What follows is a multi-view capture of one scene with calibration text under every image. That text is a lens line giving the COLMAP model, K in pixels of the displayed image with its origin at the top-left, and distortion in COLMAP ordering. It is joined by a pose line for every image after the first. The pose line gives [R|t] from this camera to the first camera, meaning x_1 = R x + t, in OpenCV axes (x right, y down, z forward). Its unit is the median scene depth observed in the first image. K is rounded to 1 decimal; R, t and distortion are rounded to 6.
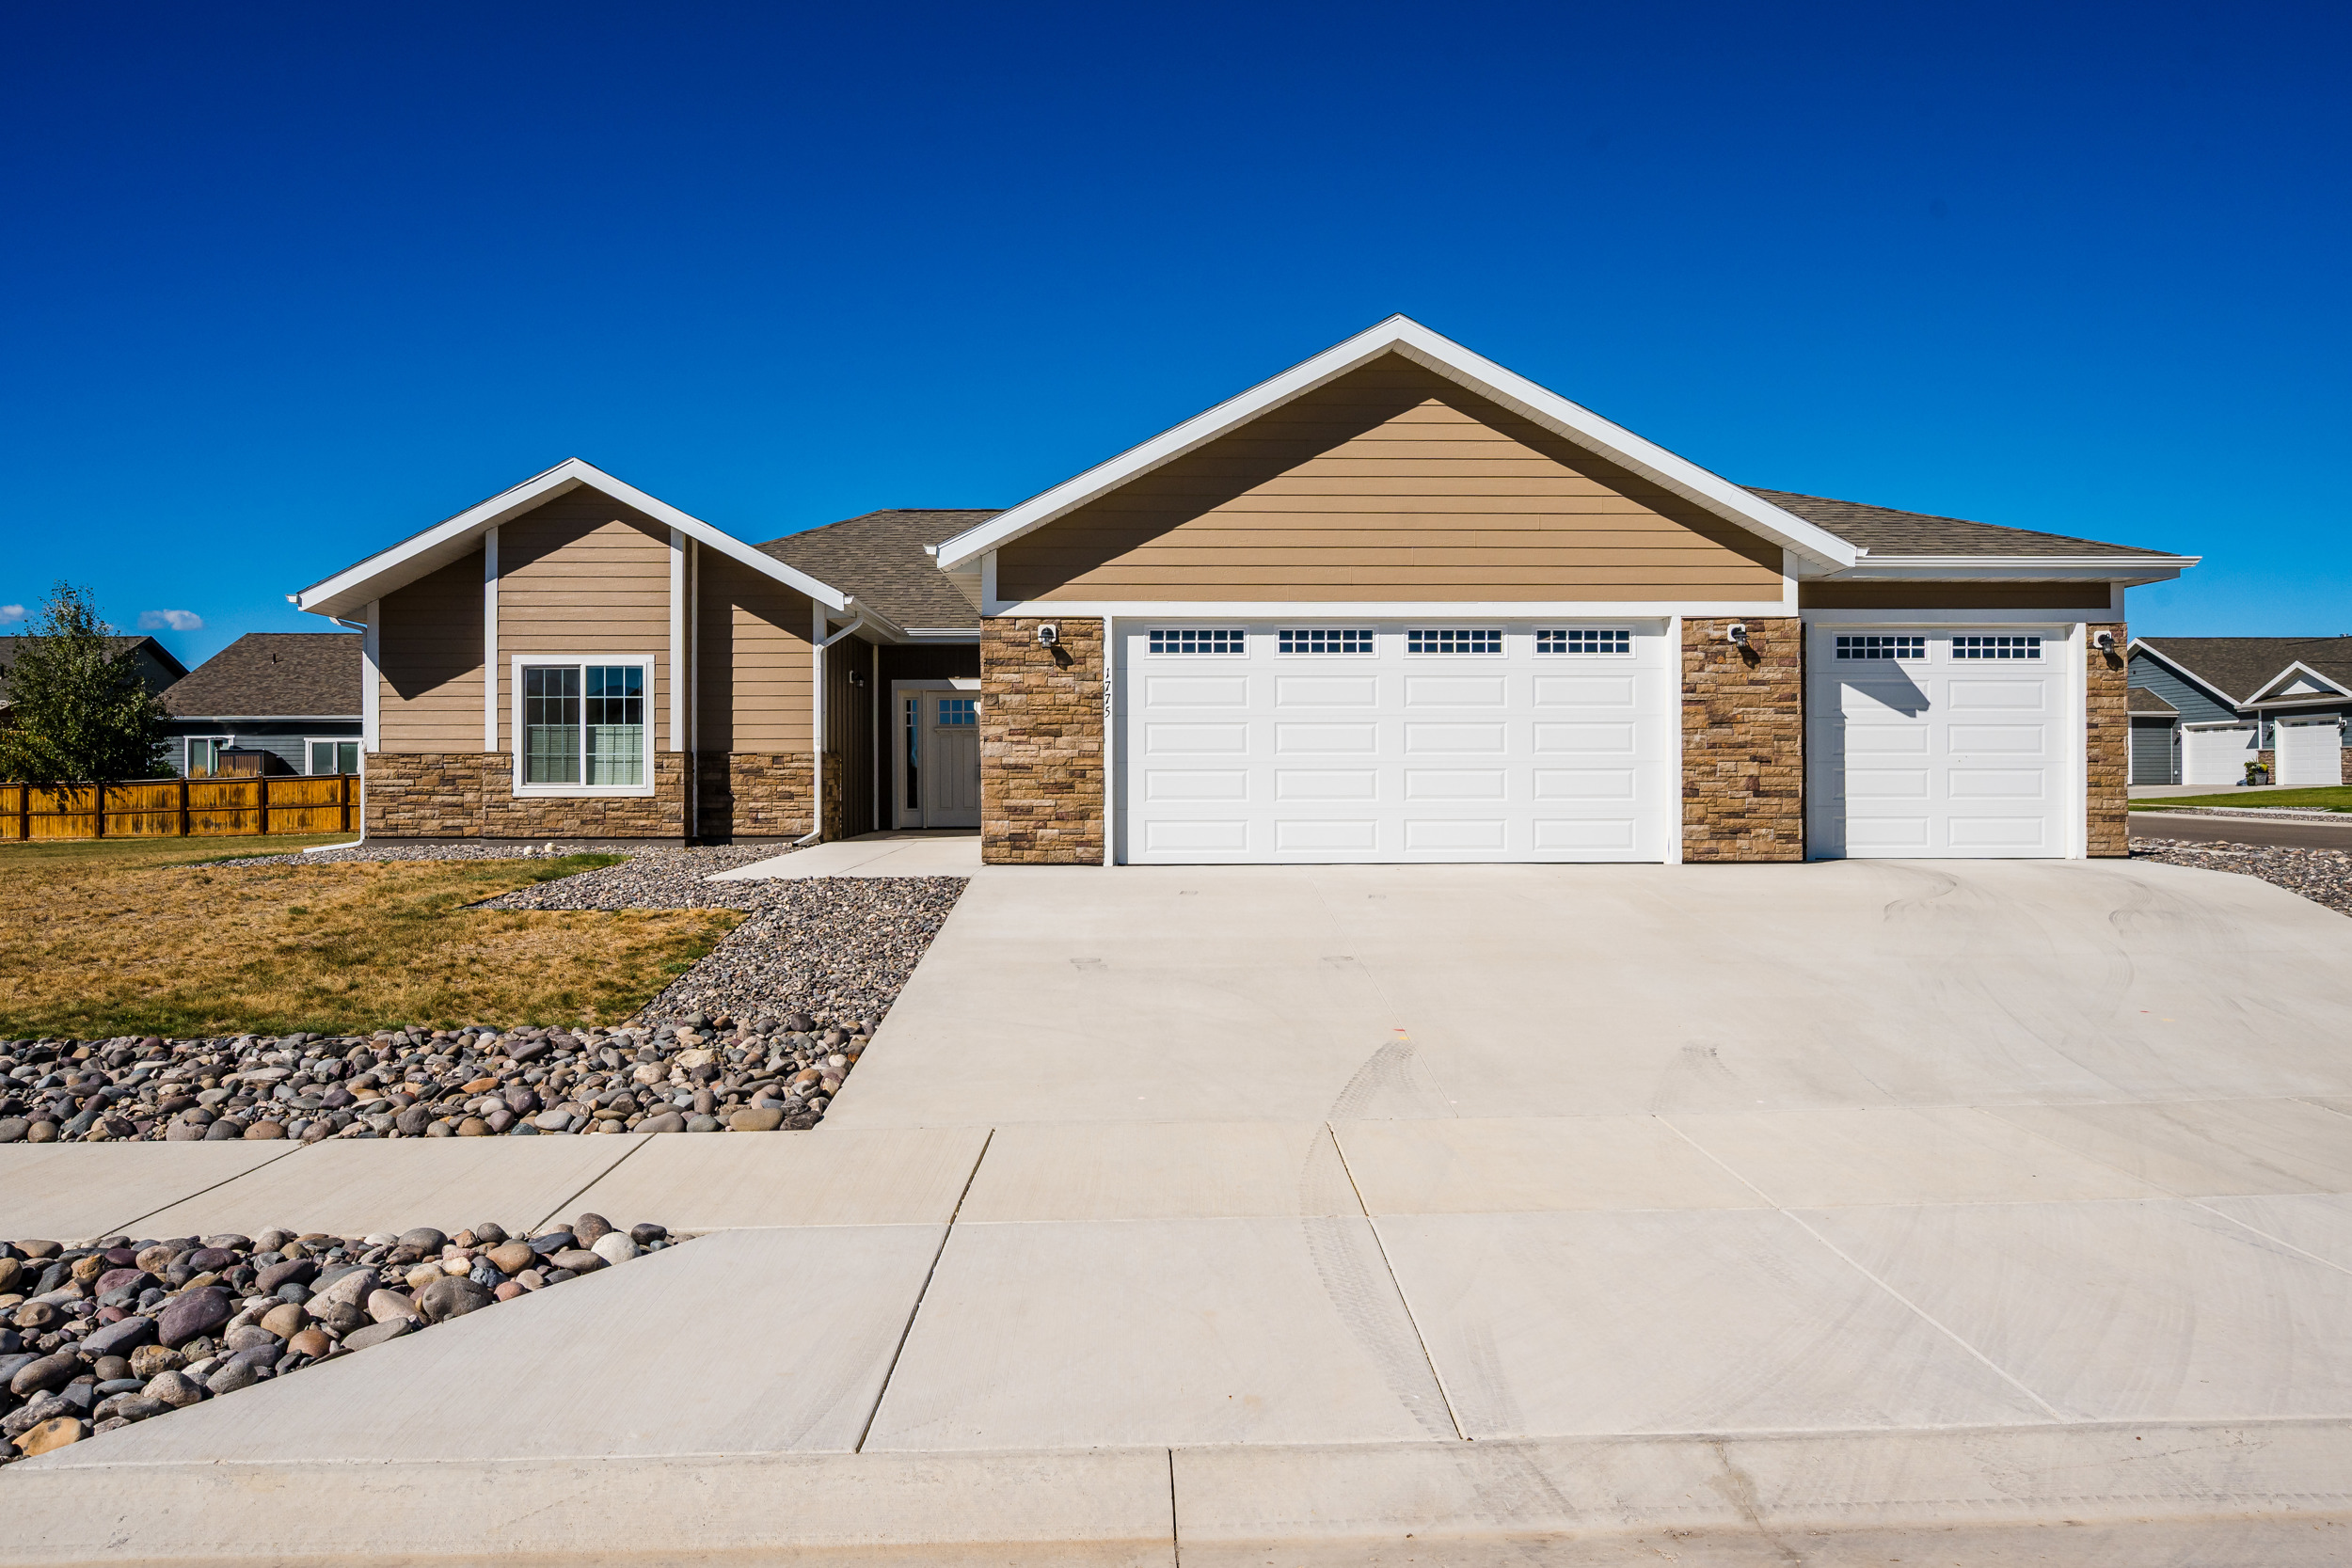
lens RADIAL K [[1492.6, 0, 1176.0], [0, 1492.6, 784.0], [0, 0, 1]] dist [-0.000587, 0.000002]
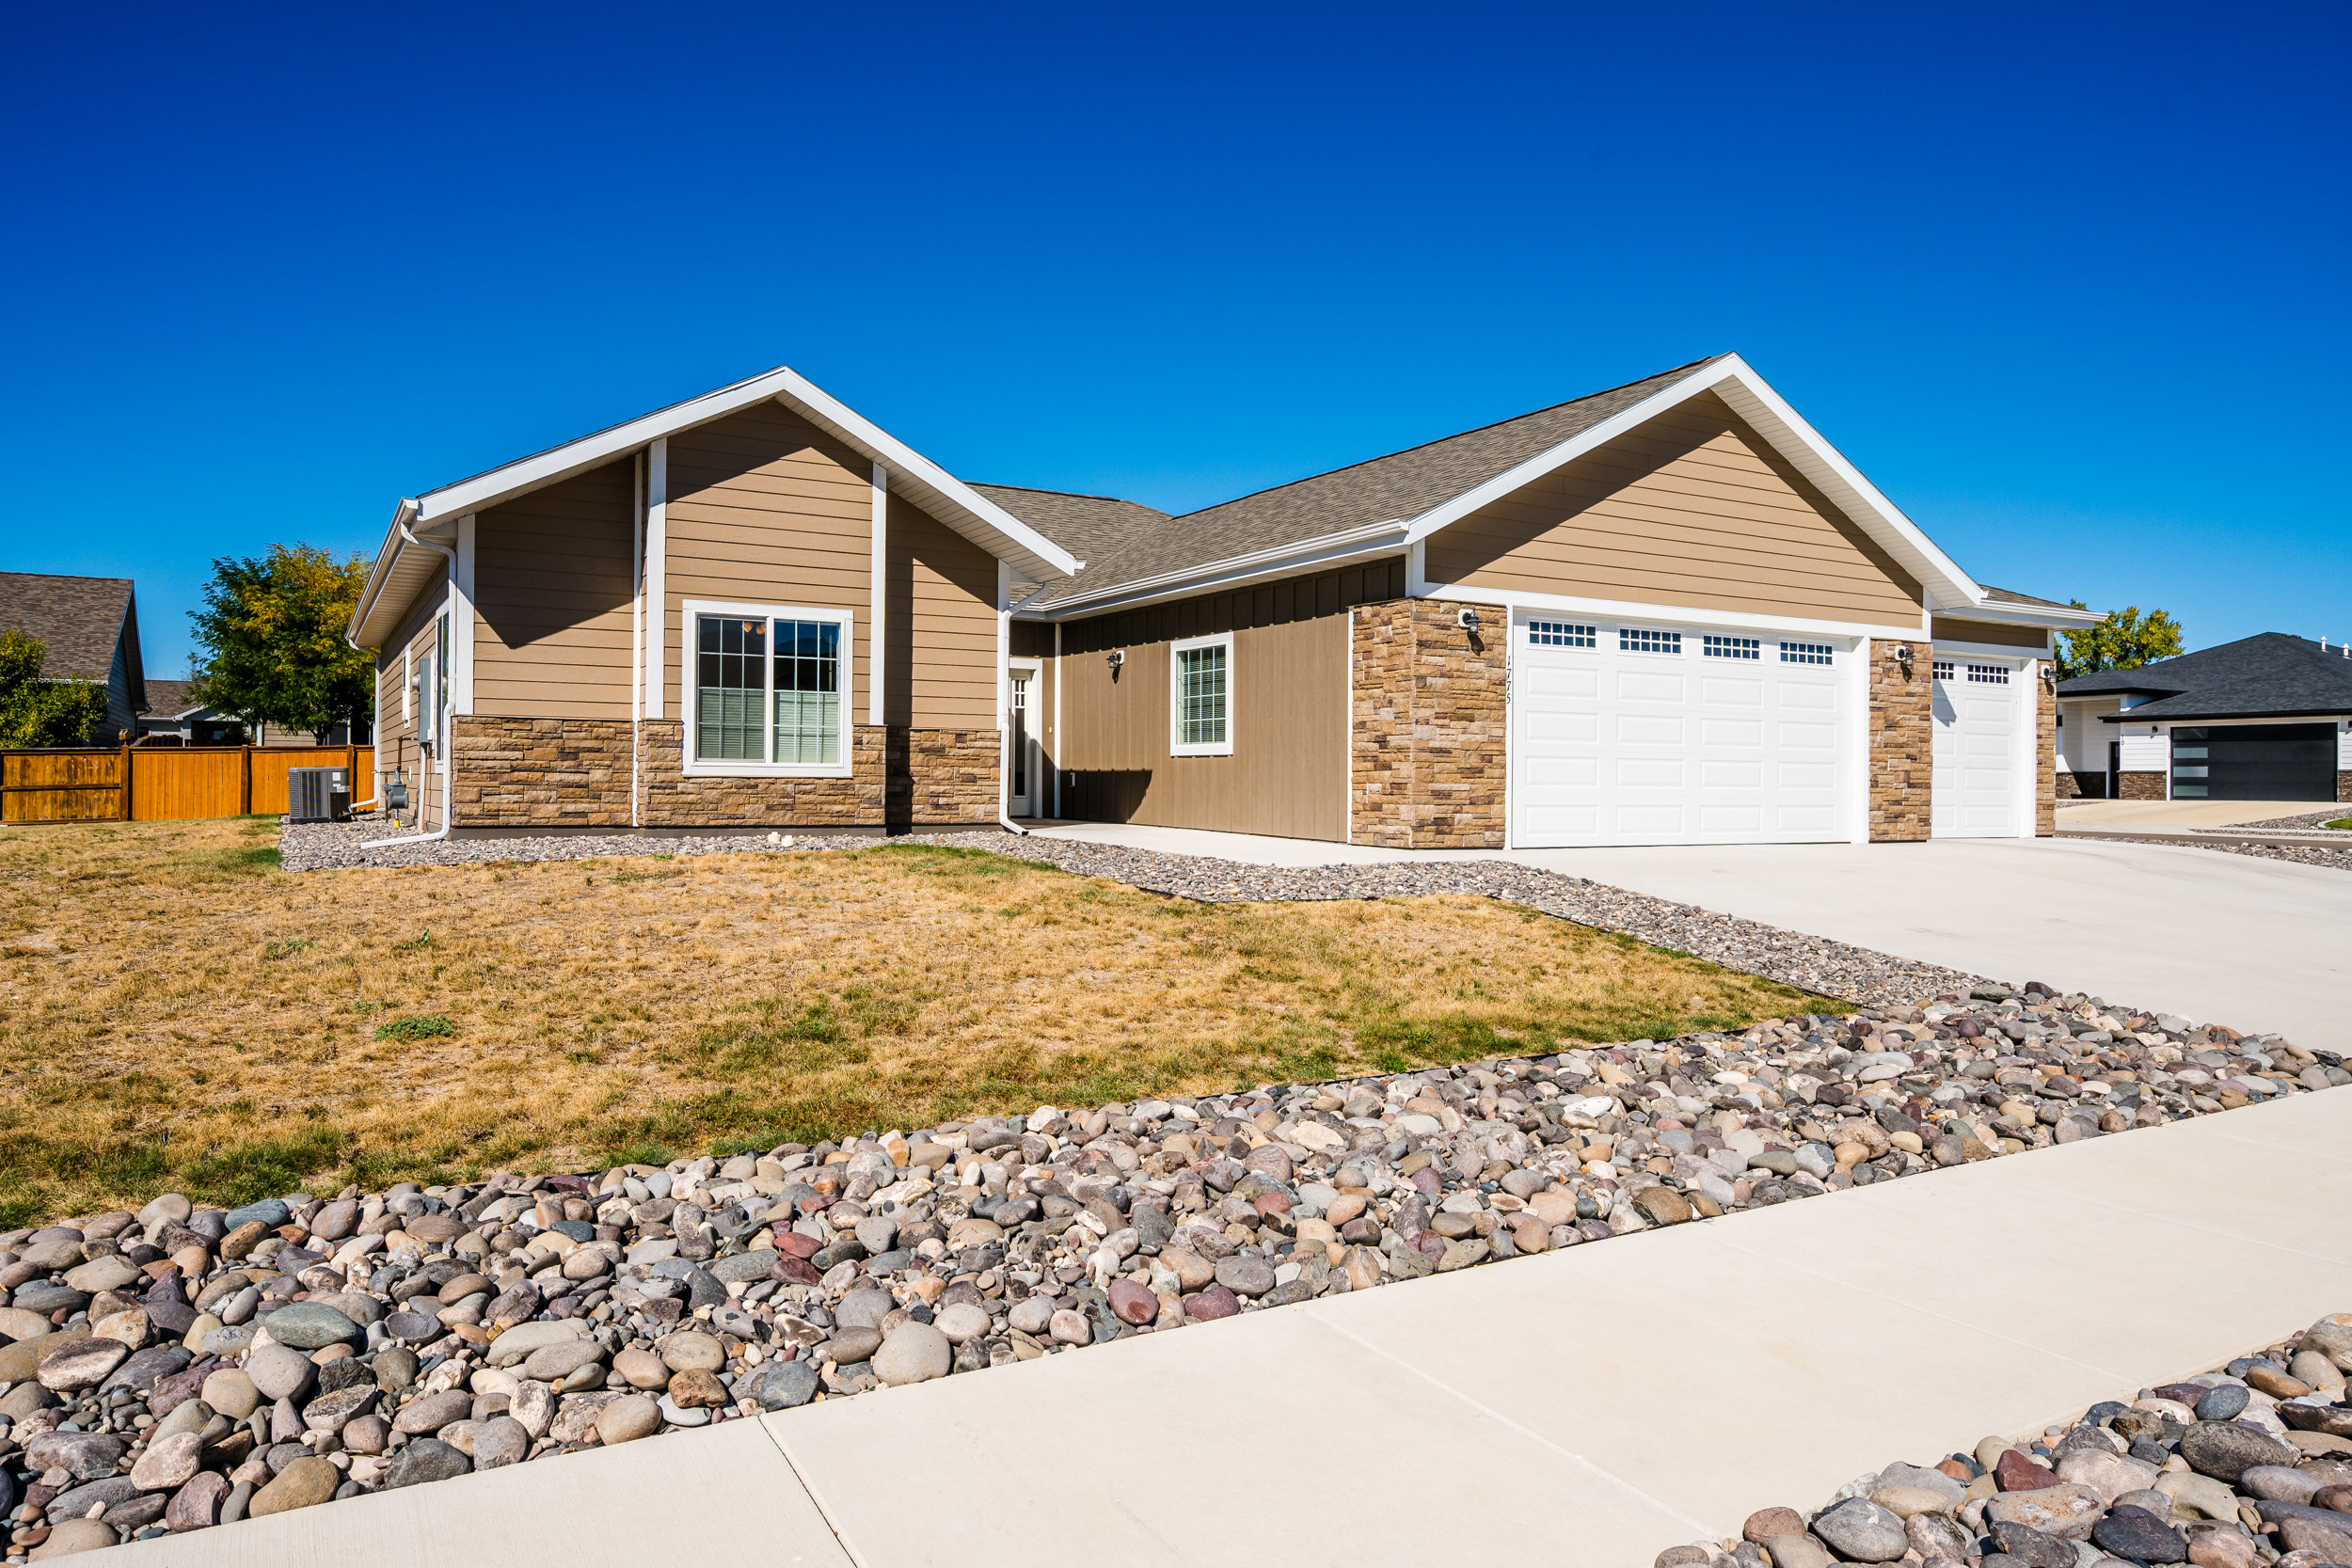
lens RADIAL K [[1492.6, 0, 1176.0], [0, 1492.6, 784.0], [0, 0, 1]] dist [-0.000587, 0.000002]
pose [[0.884526, 0.010426, 0.466374, -0.584272], [-0.011145, 0.999937, -0.001216, 0.011138], [-0.466357, -0.004122, 0.884587, 0.163546]]
